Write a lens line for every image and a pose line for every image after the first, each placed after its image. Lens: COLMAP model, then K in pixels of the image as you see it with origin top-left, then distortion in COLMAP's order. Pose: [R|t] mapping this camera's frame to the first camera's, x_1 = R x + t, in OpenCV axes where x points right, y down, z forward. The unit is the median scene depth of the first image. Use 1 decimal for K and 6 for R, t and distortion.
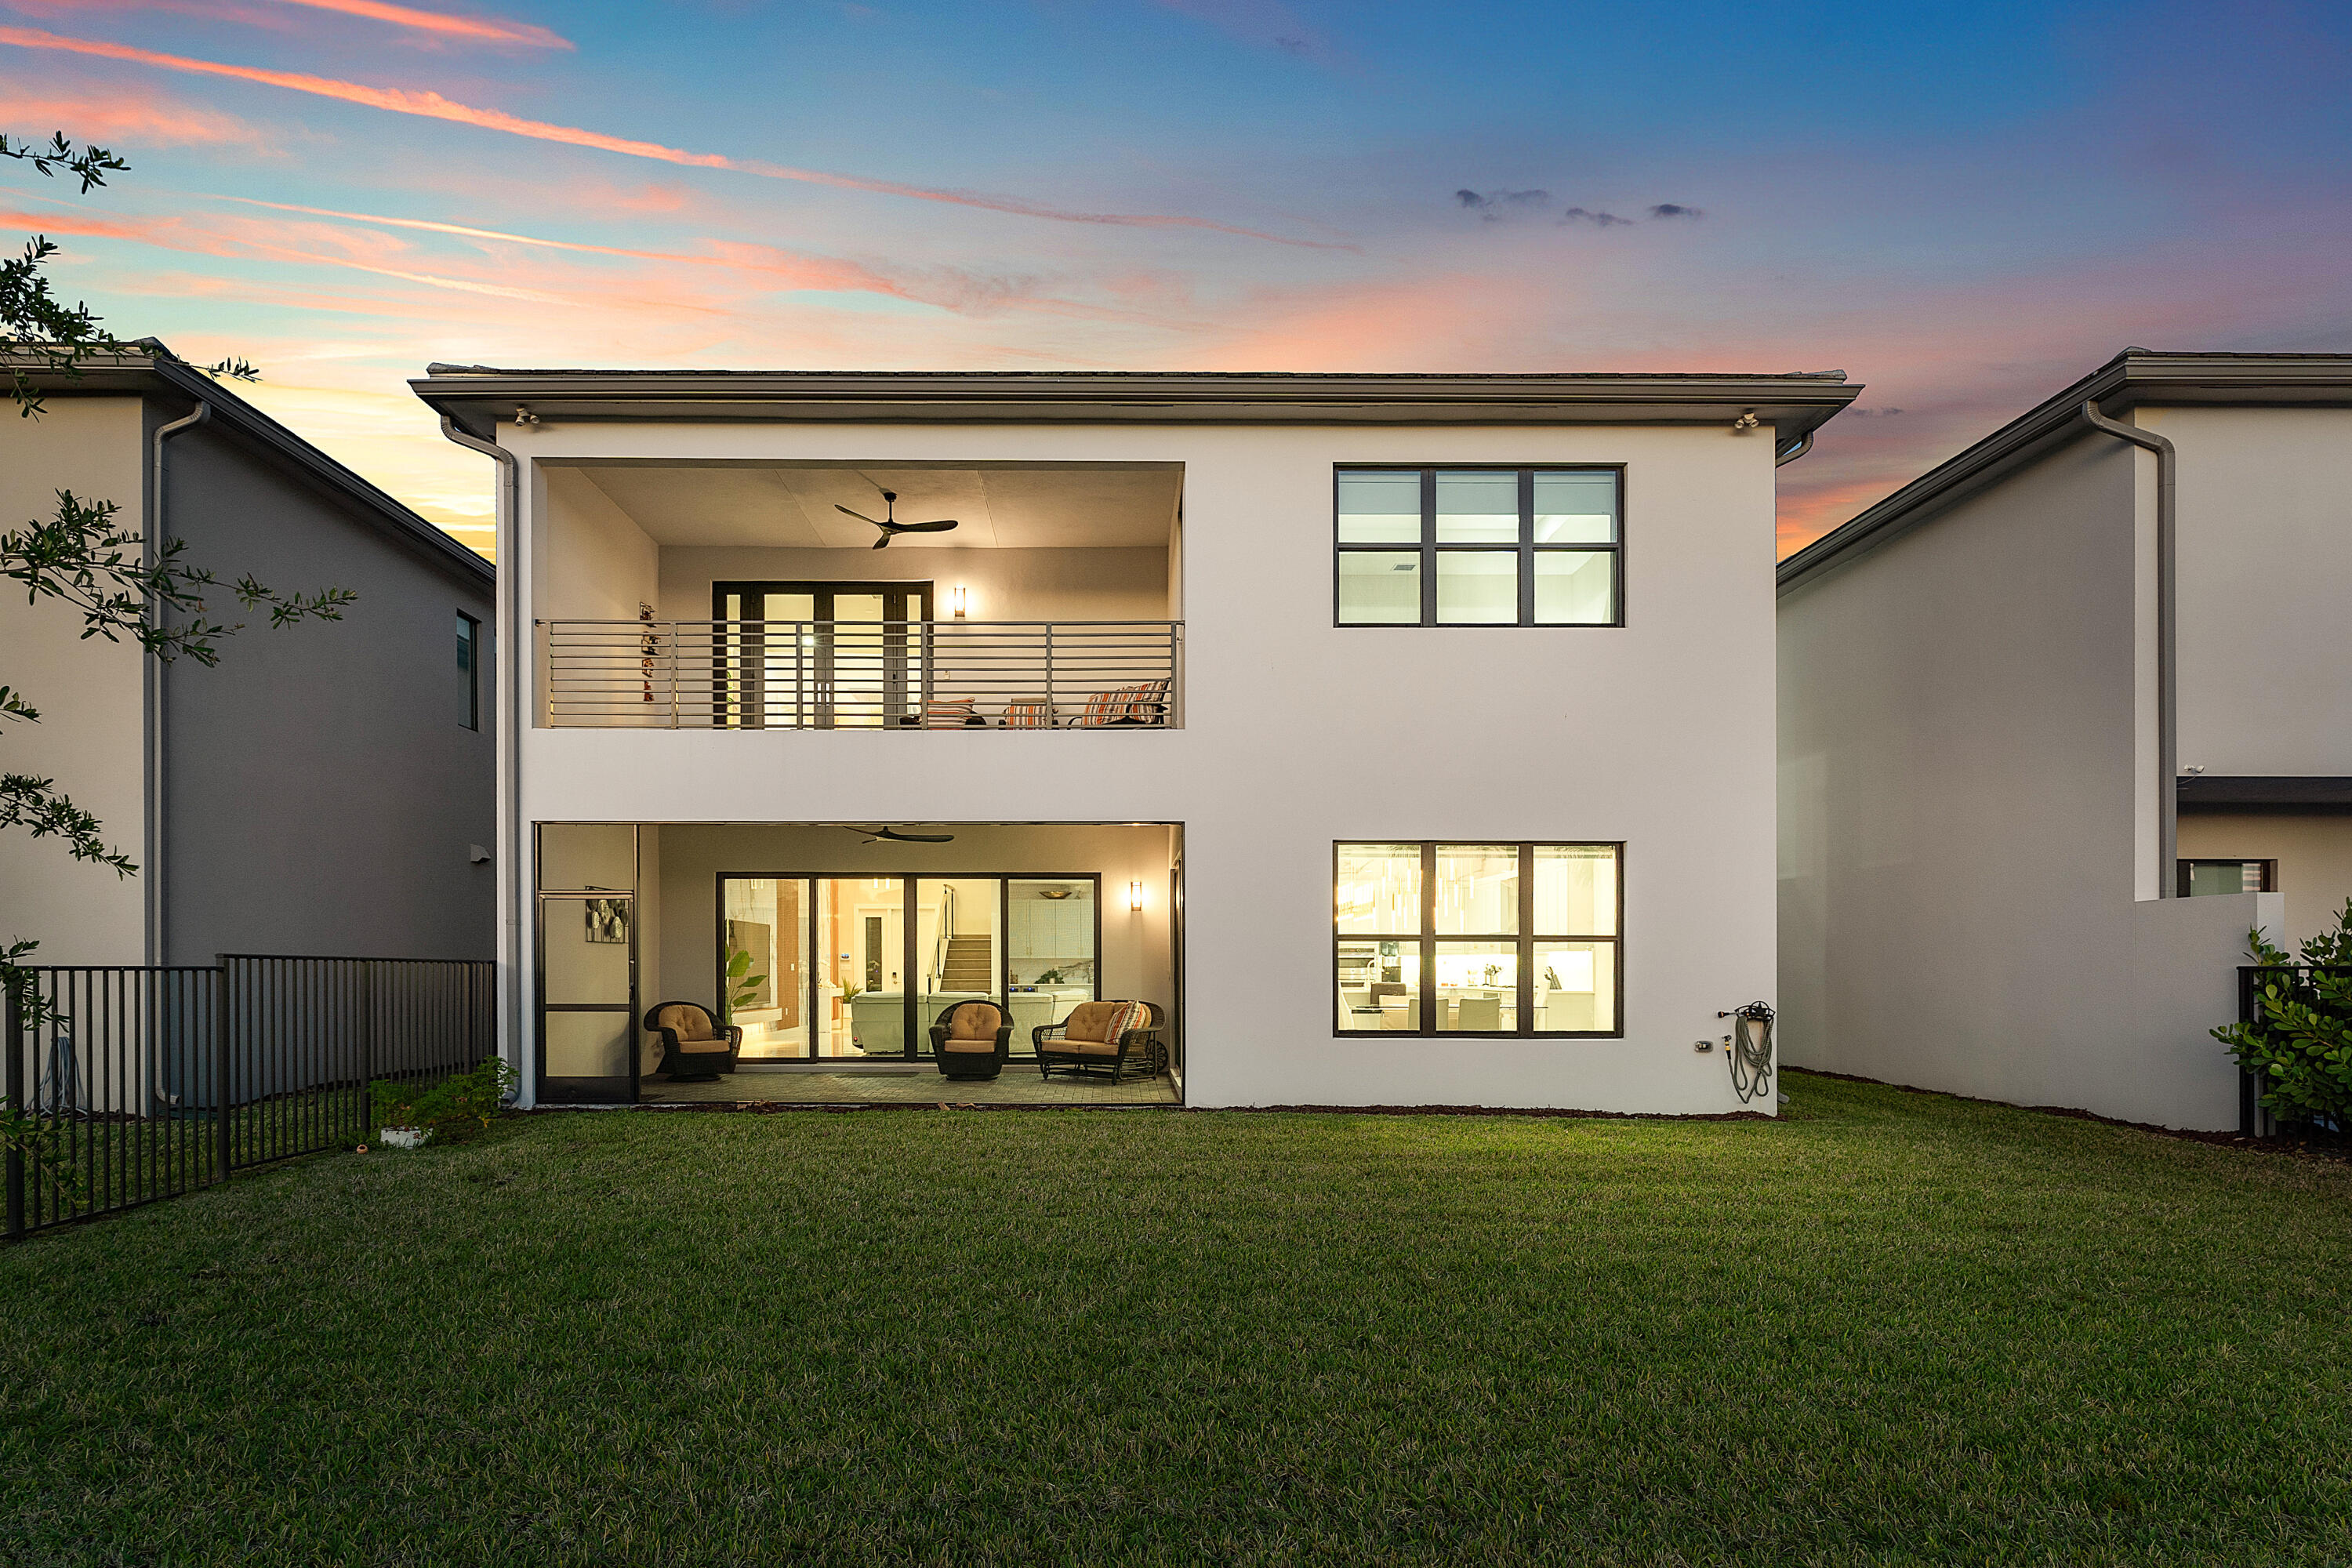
lens RADIAL K [[1194.0, 0, 1172.9], [0, 1194.0, 974.8], [0, 0, 1]] dist [0.000376, -0.000977]
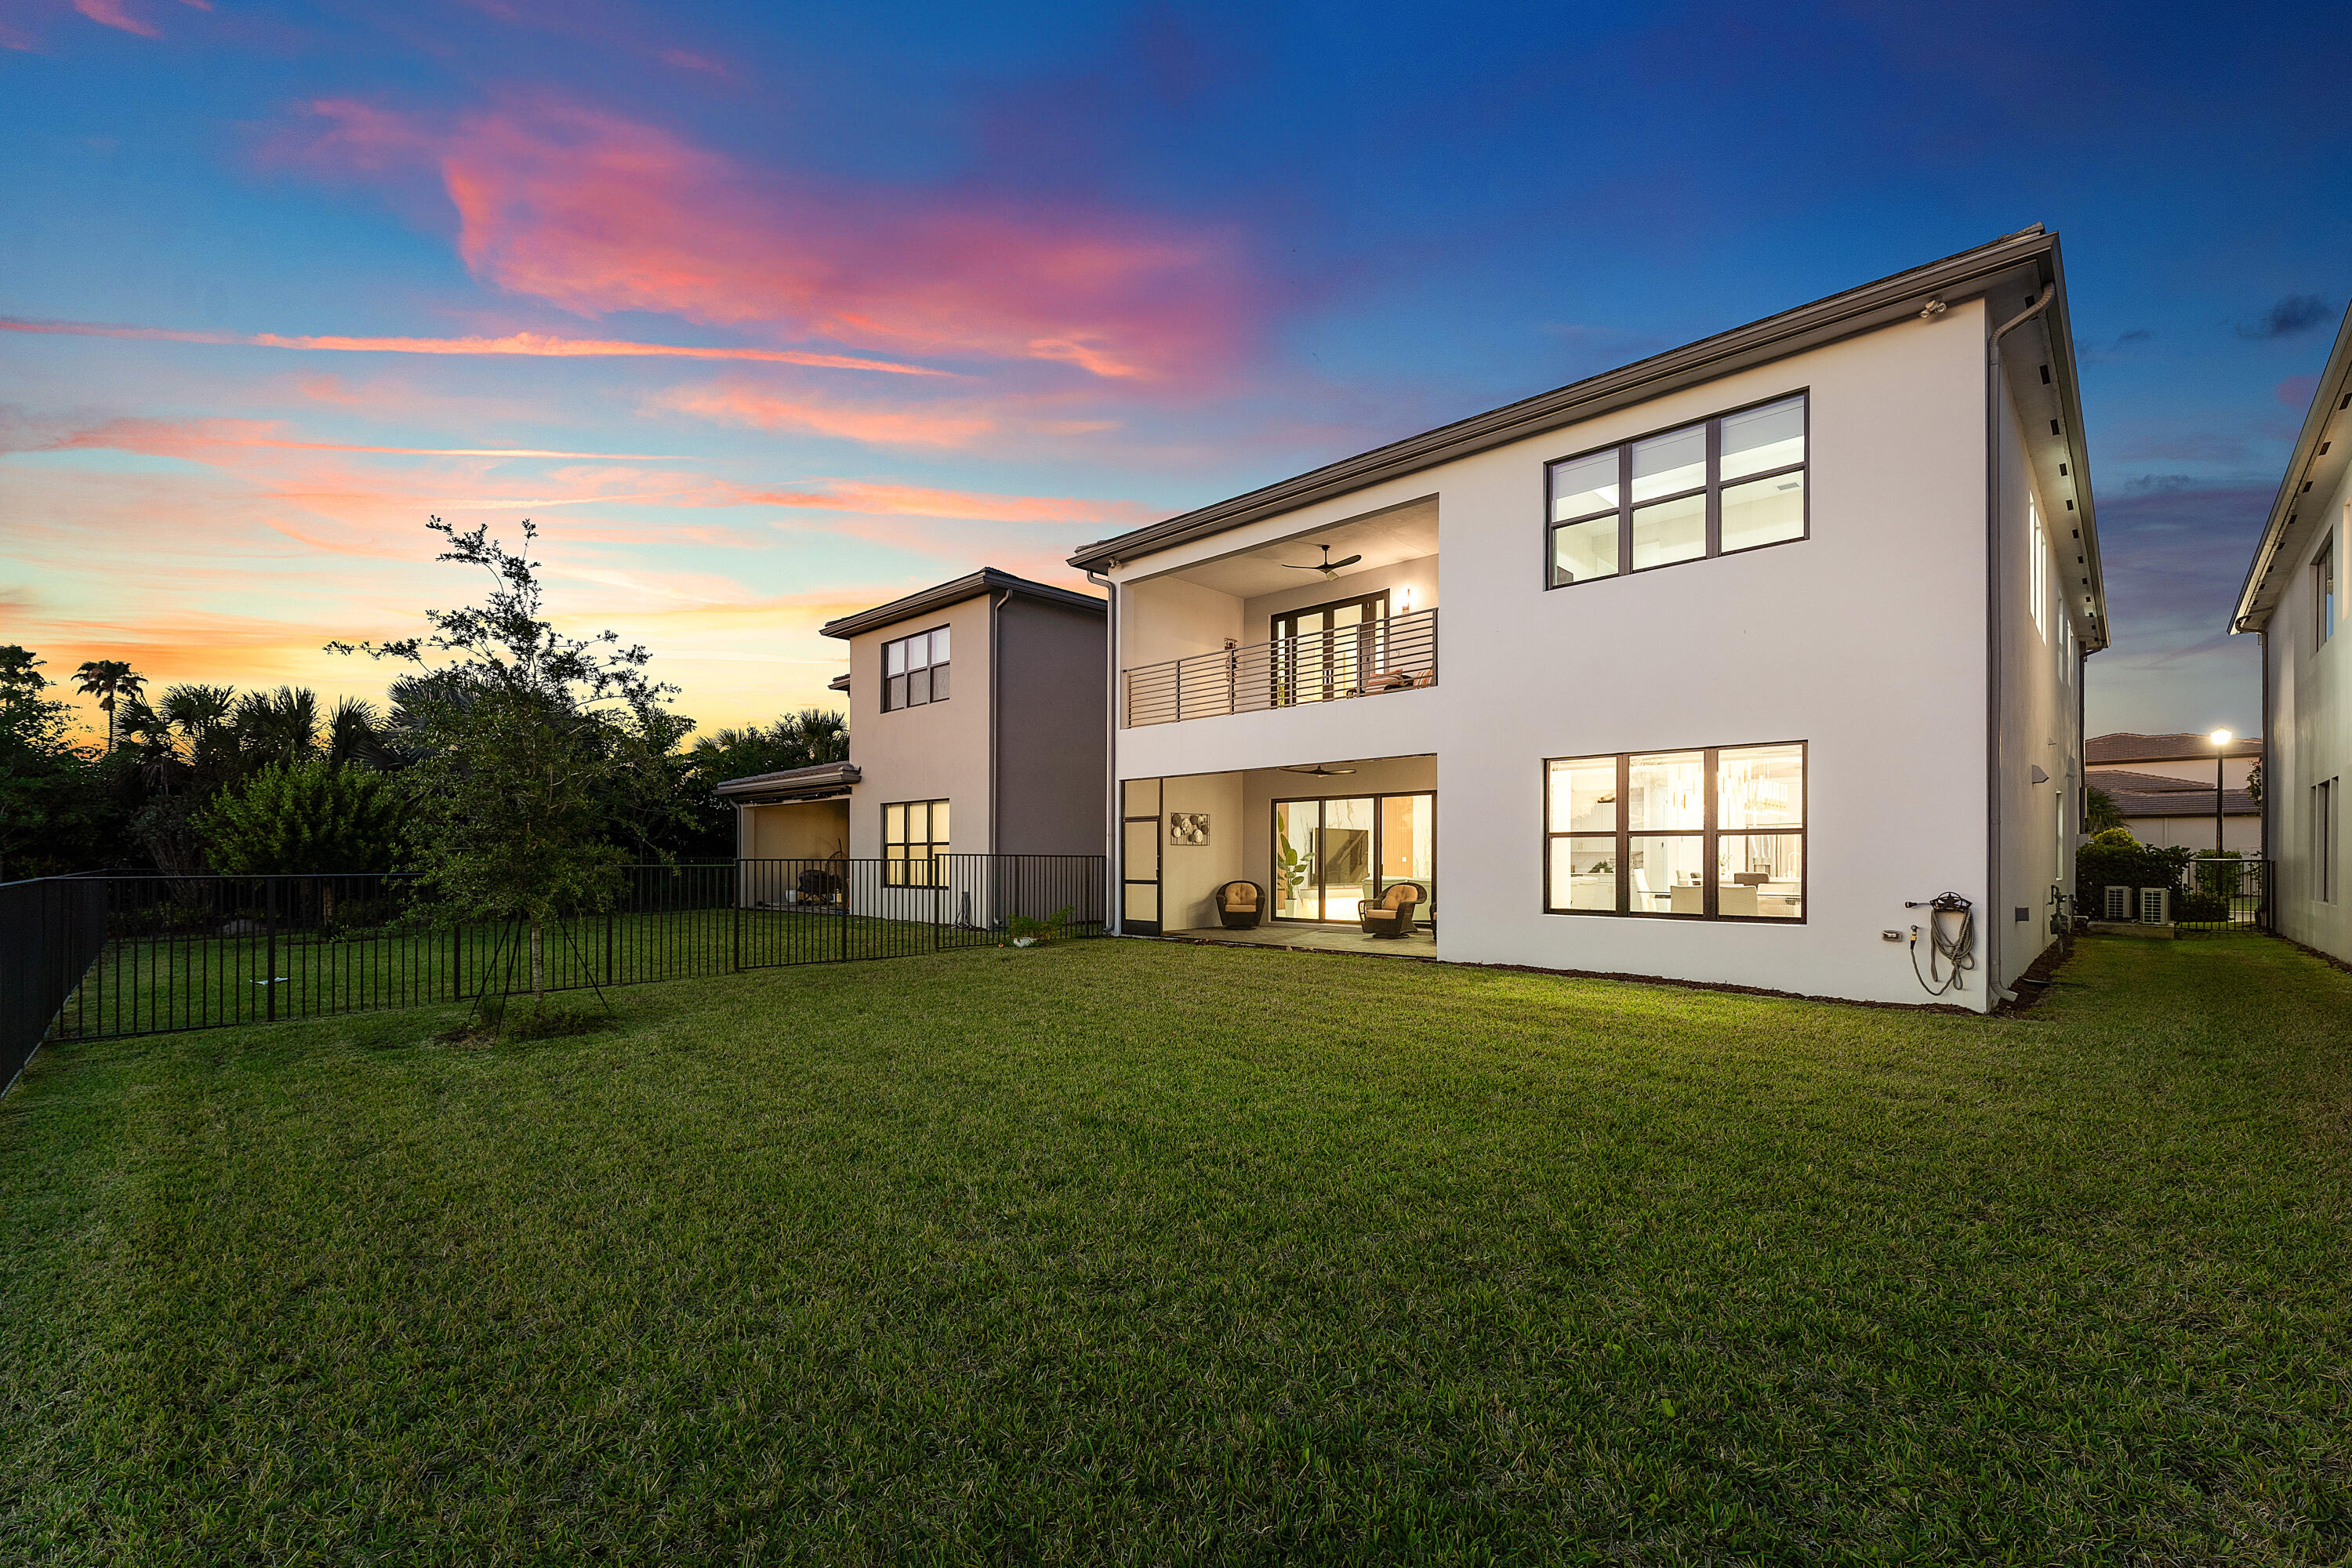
lens RADIAL K [[986.2, 0, 1176.2], [0, 986.2, 860.4], [0, 0, 1]] dist [-0.001835, -0.000297]
pose [[0.713351, -0.001030, -0.700806, 0.584272], [-0.003700, 0.999979, -0.005235, 0.002602], [0.700797, 0.006328, 0.713332, -0.021804]]
